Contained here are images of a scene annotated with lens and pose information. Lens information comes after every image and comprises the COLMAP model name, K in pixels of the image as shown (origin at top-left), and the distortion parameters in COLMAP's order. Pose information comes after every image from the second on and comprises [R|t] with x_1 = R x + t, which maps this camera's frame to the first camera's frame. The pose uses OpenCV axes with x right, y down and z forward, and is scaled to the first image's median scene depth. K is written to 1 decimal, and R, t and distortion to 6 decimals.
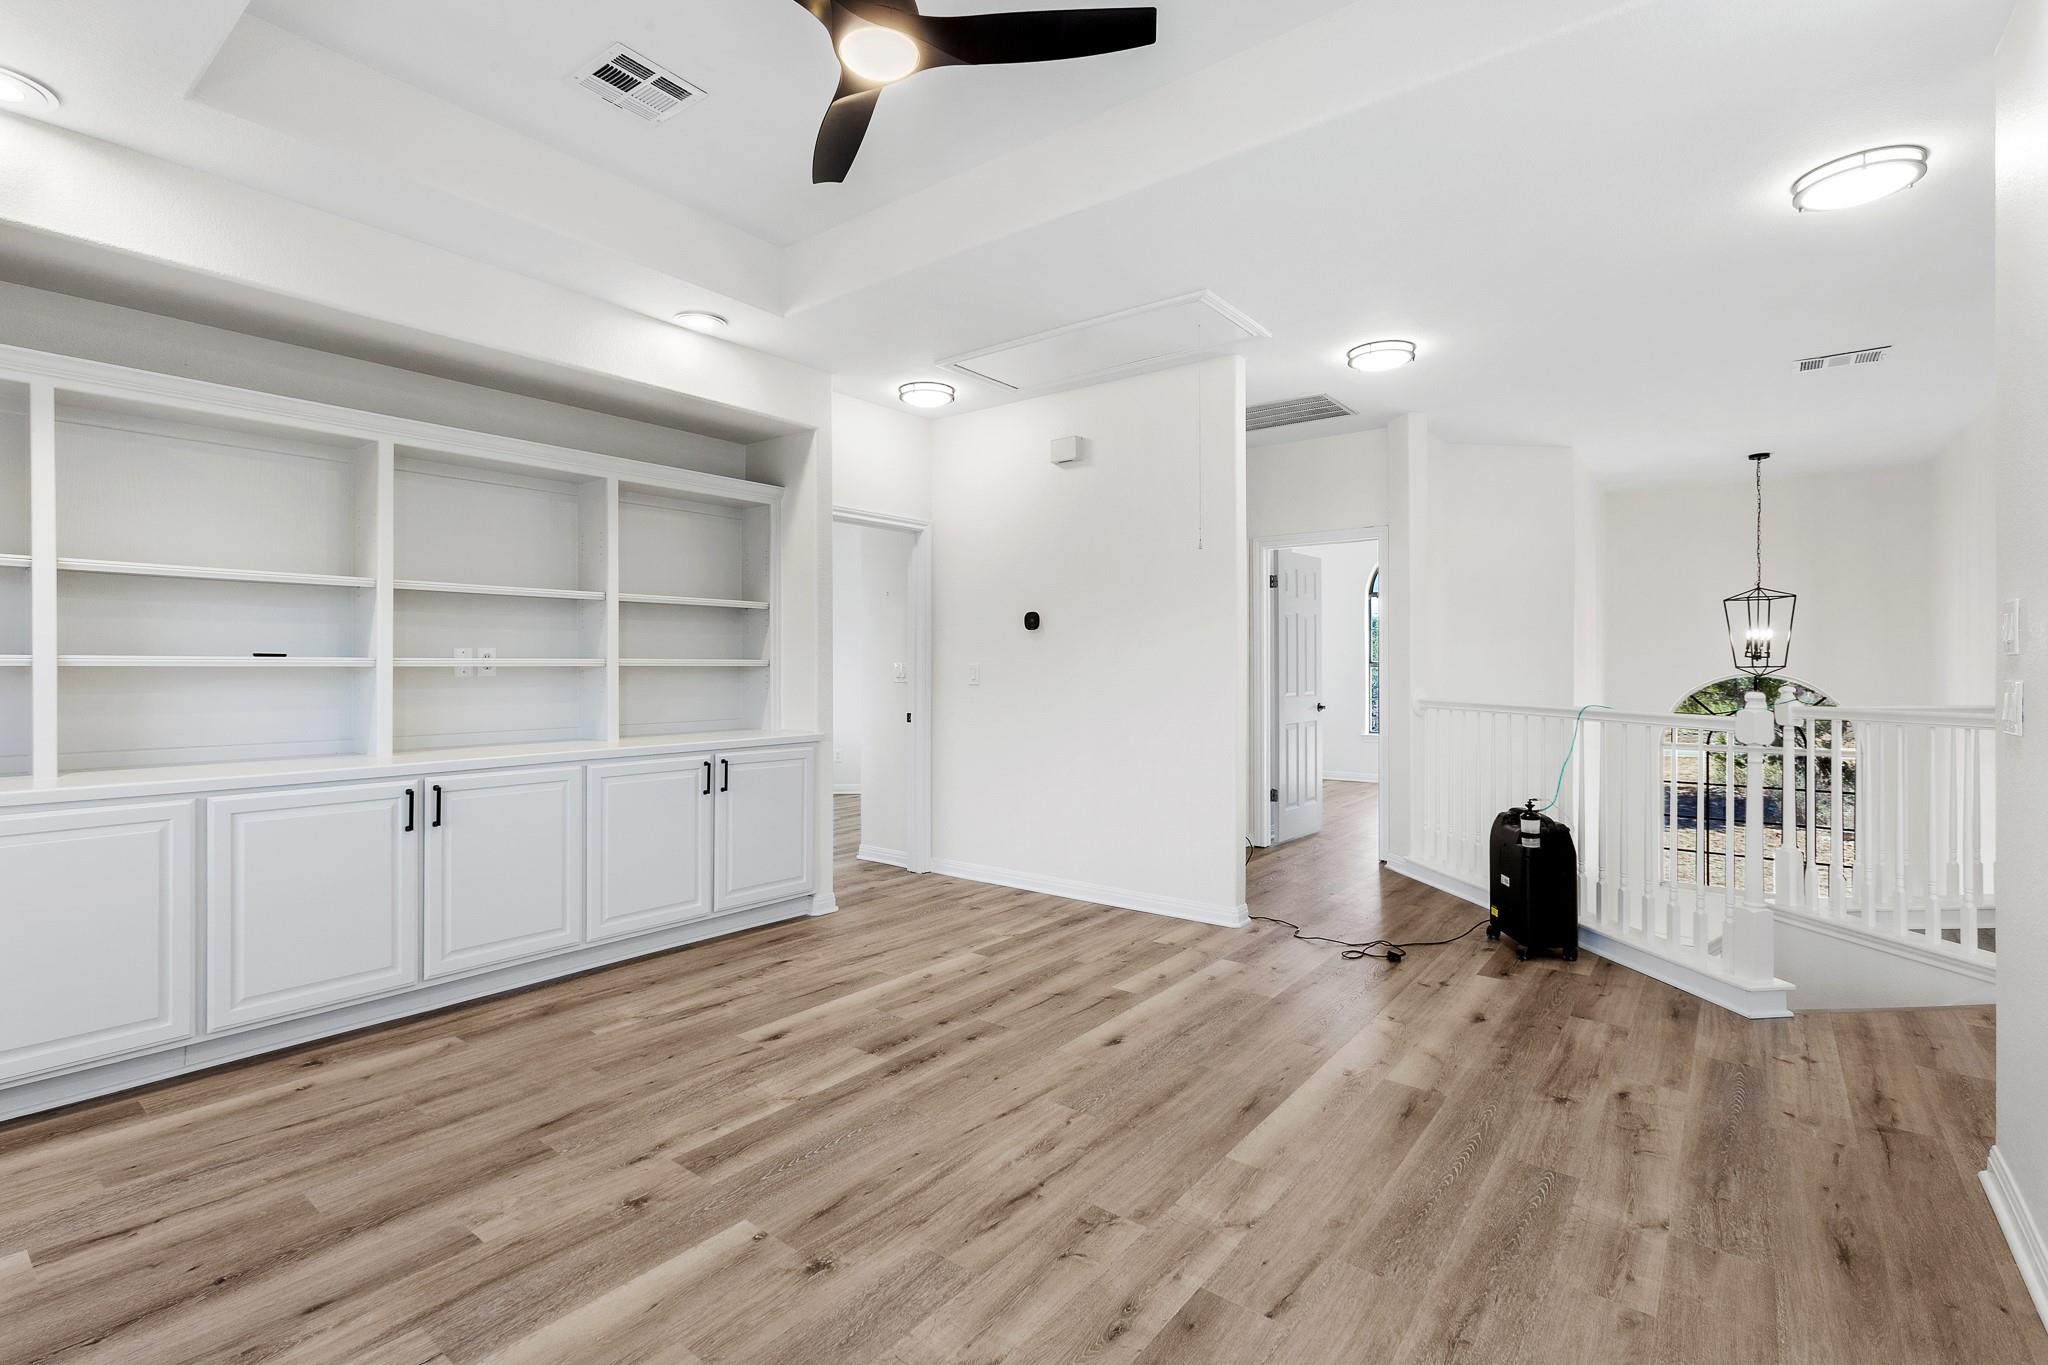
lens RADIAL K [[924.3, 0, 1005.8], [0, 924.3, 668.7], [0, 0, 1]] dist [-0.014864, 0.010173]
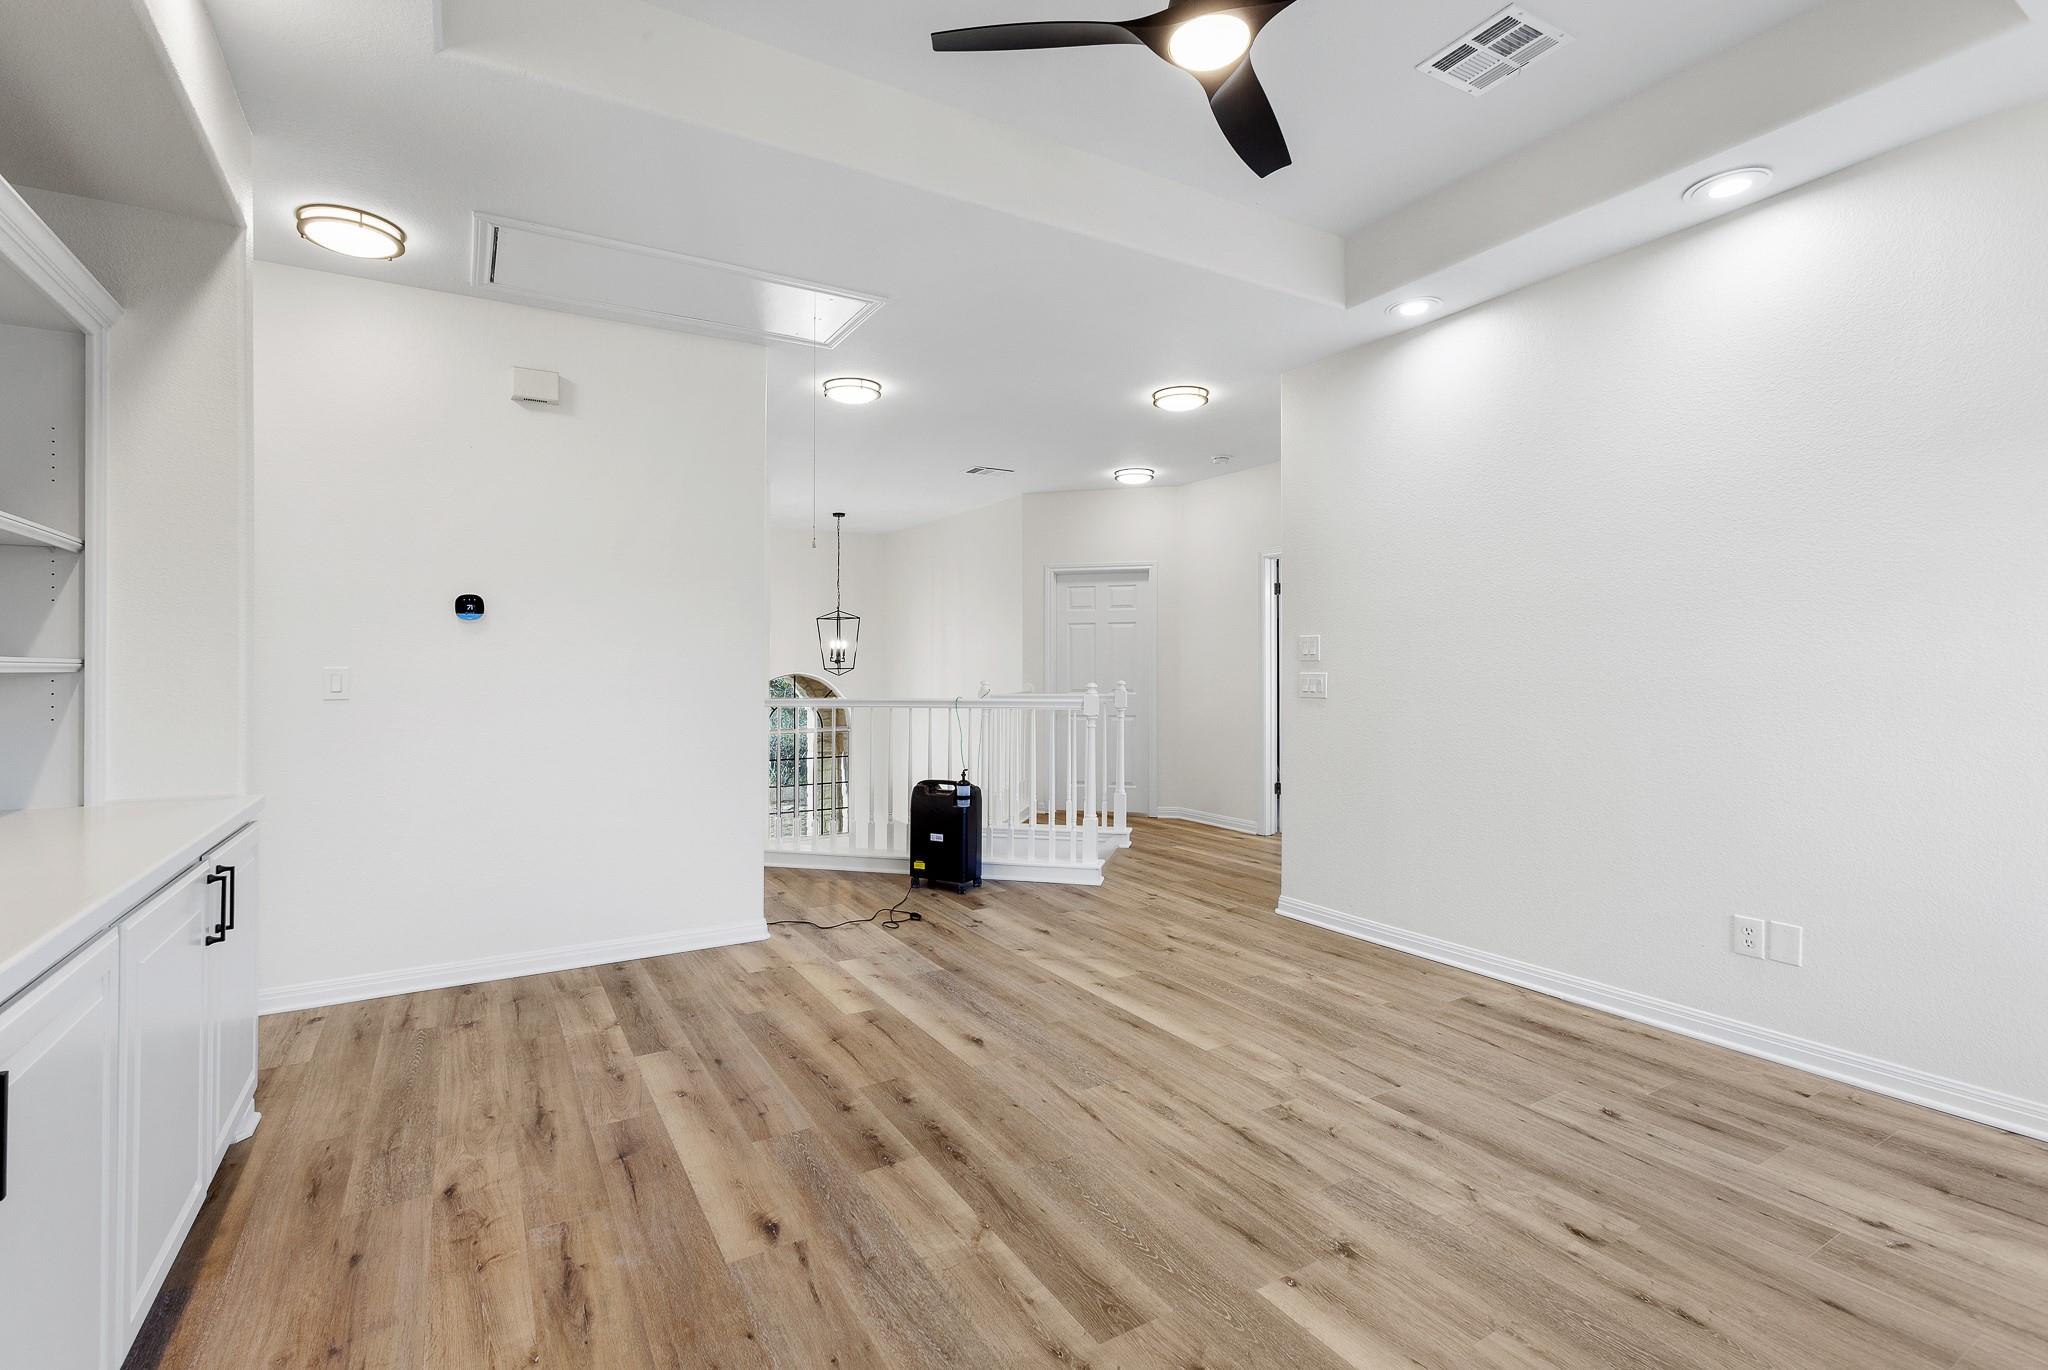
lens RADIAL K [[924.3, 0, 993.5], [0, 924.3, 664.8], [0, 0, 1]] dist [-0.014864, 0.010173]
pose [[0.373057, 0.000100, 0.927808, -0.886317], [0.006434, 0.999976, -0.002695, -0.002105], [-0.927786, 0.006975, 0.373048, 0.664410]]
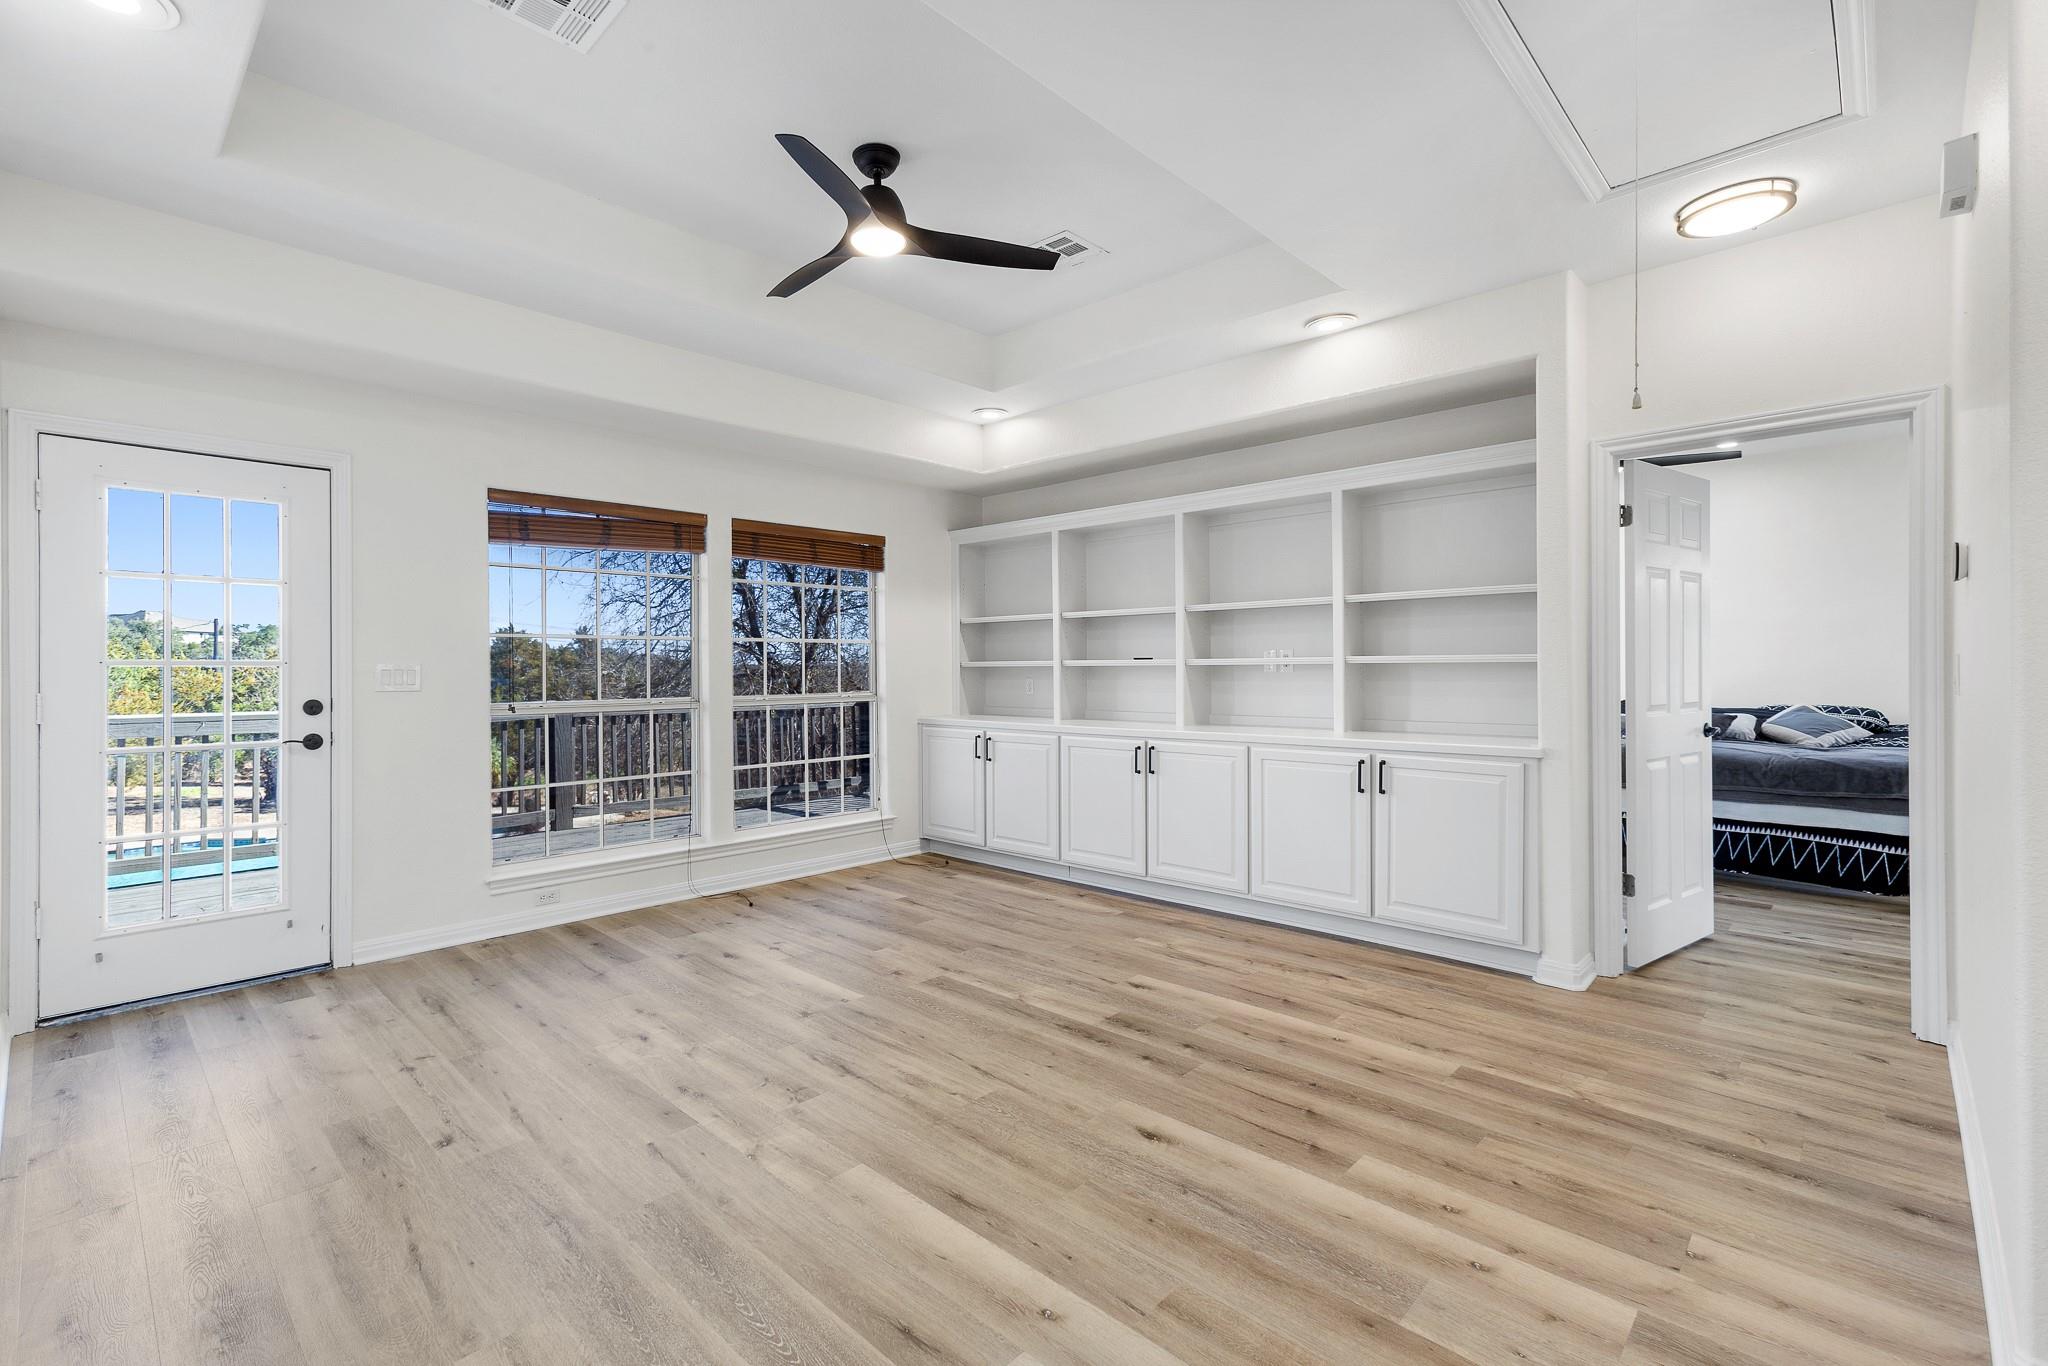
lens RADIAL K [[924.3, 0, 1009.3], [0, 924.3, 657.1], [0, 0, 1]] dist [-0.014864, 0.010173]
pose [[-0.092778, -0.013758, -0.995592, 1.009866], [0.004557, 0.999888, -0.014242, 0.005989], [0.995676, -0.005858, -0.092705, 1.048023]]
